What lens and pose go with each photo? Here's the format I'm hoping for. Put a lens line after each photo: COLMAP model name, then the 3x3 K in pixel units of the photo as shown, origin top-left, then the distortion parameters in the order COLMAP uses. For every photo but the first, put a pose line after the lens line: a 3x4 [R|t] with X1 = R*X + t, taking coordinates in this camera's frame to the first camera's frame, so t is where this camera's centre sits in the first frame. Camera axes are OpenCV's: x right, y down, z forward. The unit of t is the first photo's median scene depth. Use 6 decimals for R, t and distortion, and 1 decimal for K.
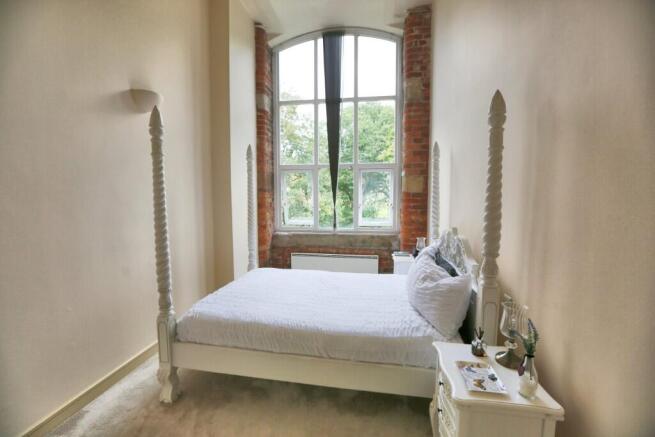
lens RADIAL K [[289.4, 0, 327.5], [0, 289.4, 218.5], [0, 0, 1]] dist [-0.038677, 0.000106]
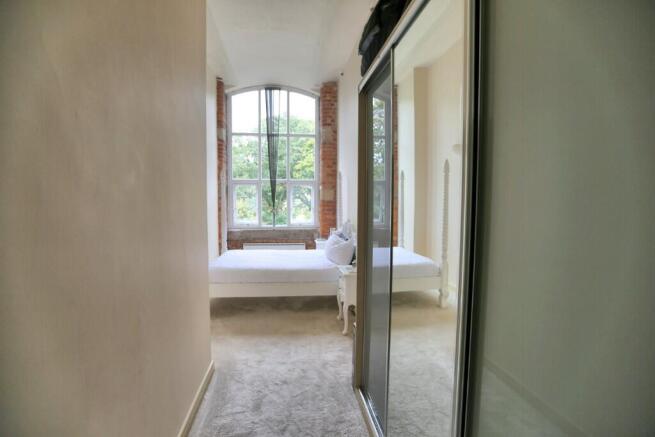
lens RADIAL K [[289.4, 0, 327.5], [0, 289.4, 218.5], [0, 0, 1]] dist [-0.038677, 0.000106]
pose [[0.958110, -0.012043, 0.286148, -0.139603], [0.017829, 0.999686, -0.017624, 0.033127], [-0.285846, 0.021987, 0.958023, -0.460504]]
